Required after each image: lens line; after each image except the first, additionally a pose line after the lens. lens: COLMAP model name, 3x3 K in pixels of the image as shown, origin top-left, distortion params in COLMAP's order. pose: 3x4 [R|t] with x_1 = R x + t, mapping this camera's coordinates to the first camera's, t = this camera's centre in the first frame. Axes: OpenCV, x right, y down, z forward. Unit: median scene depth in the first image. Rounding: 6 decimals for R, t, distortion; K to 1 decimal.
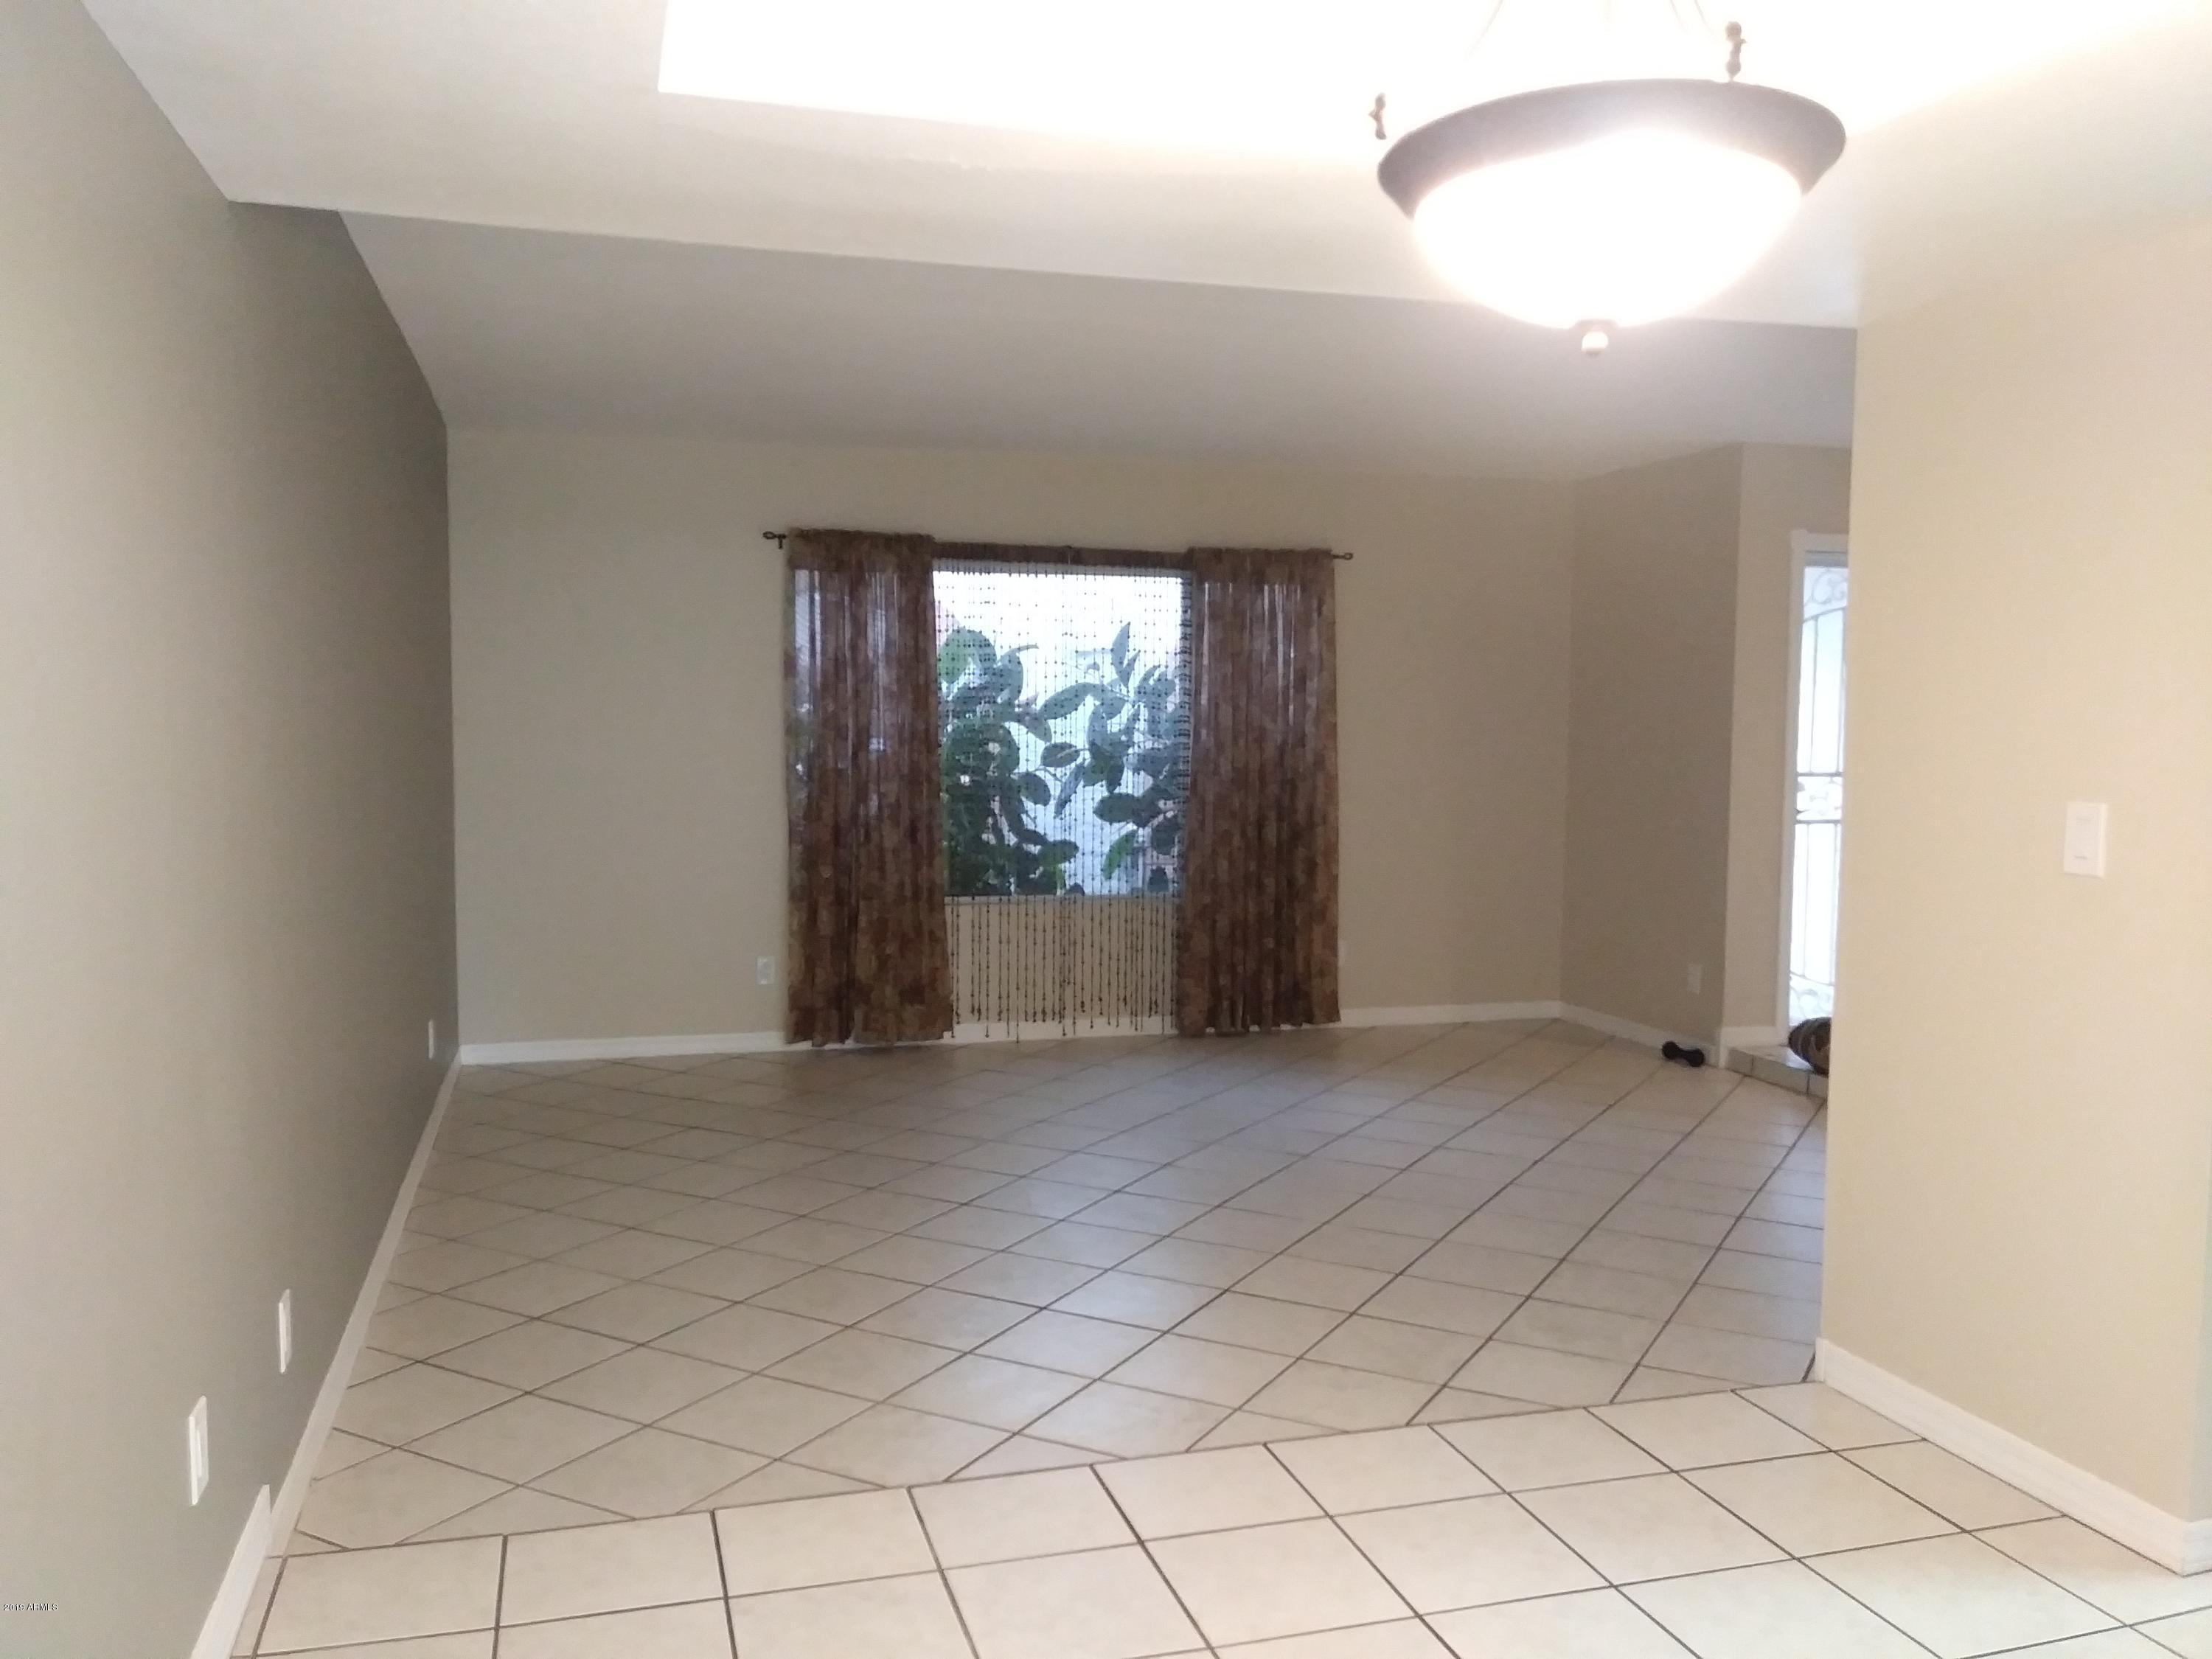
lens RADIAL K [[1785.8, 0, 1088.8], [0, 1785.8, 837.3], [0, 0, 1]] dist [0.043575, -0.074133]
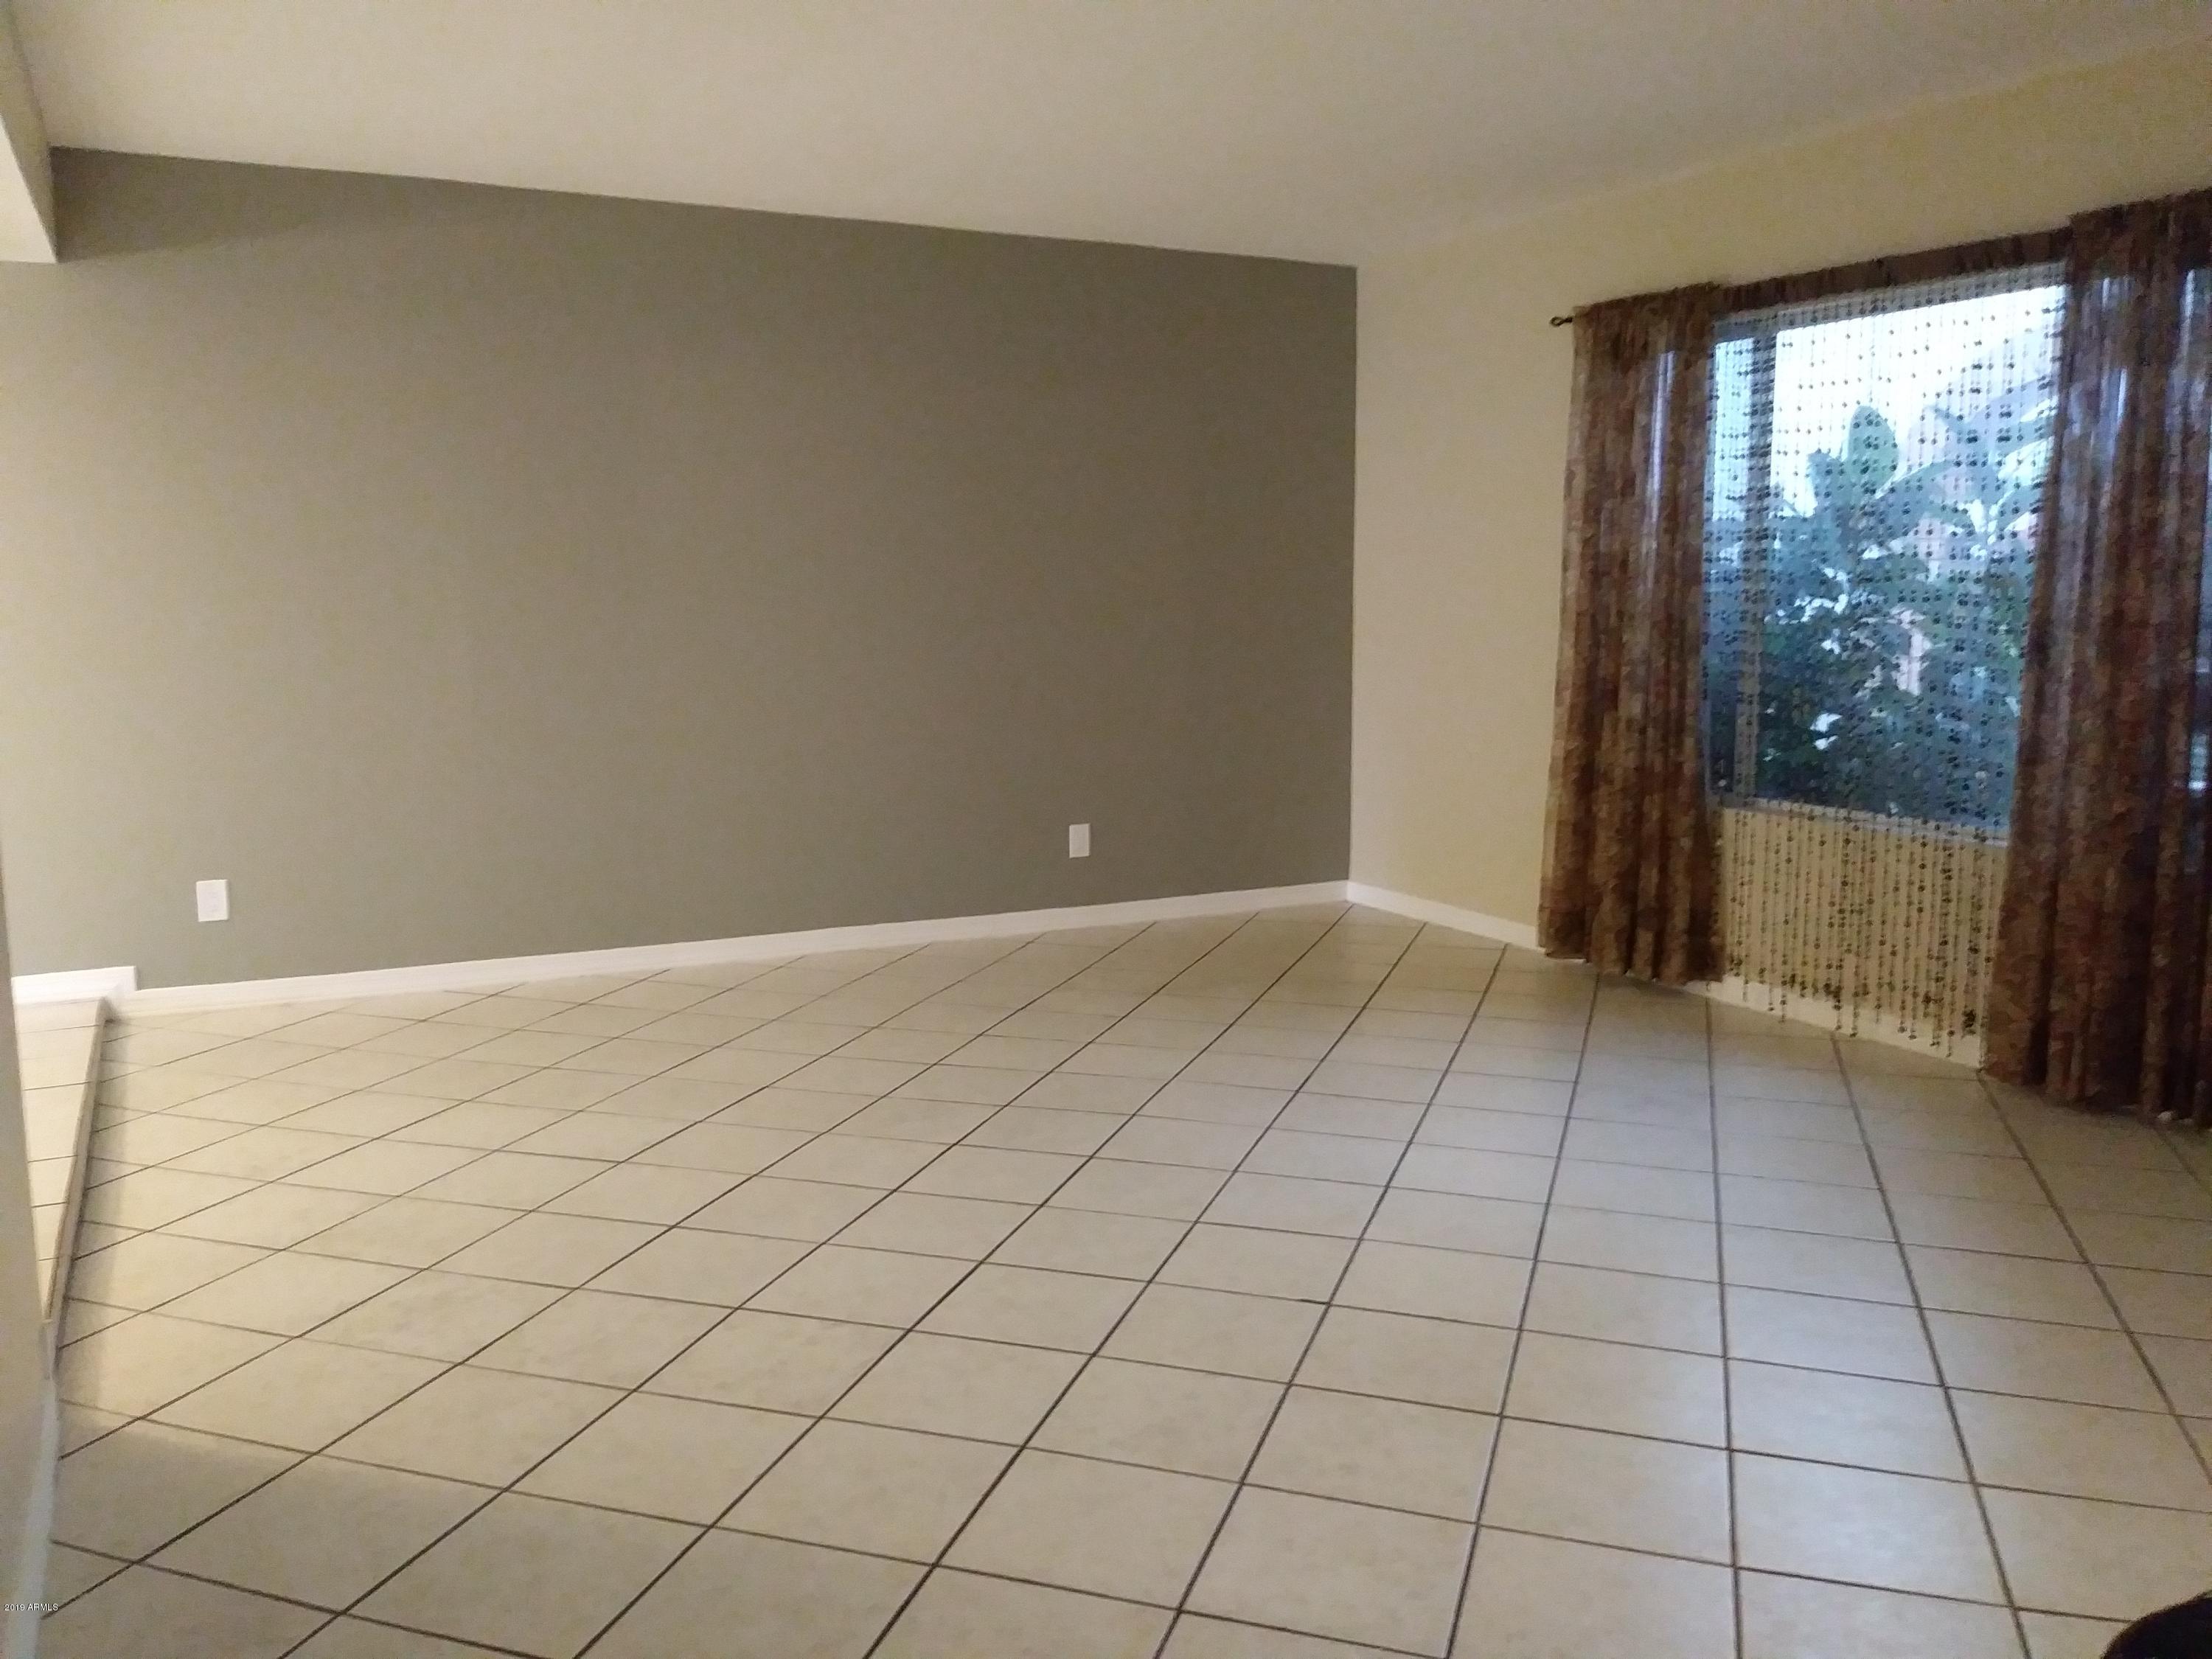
lens RADIAL K [[1811.0, 0, 1106.0], [0, 1811.0, 829.5], [0, 0, 1]] dist [0.046996, -0.001395]
pose [[0.209581, 0.125084, -0.969758, 0.571864], [-0.054857, 0.991726, 0.116062, -0.024351], [0.976251, 0.028874, 0.214709, 0.596647]]
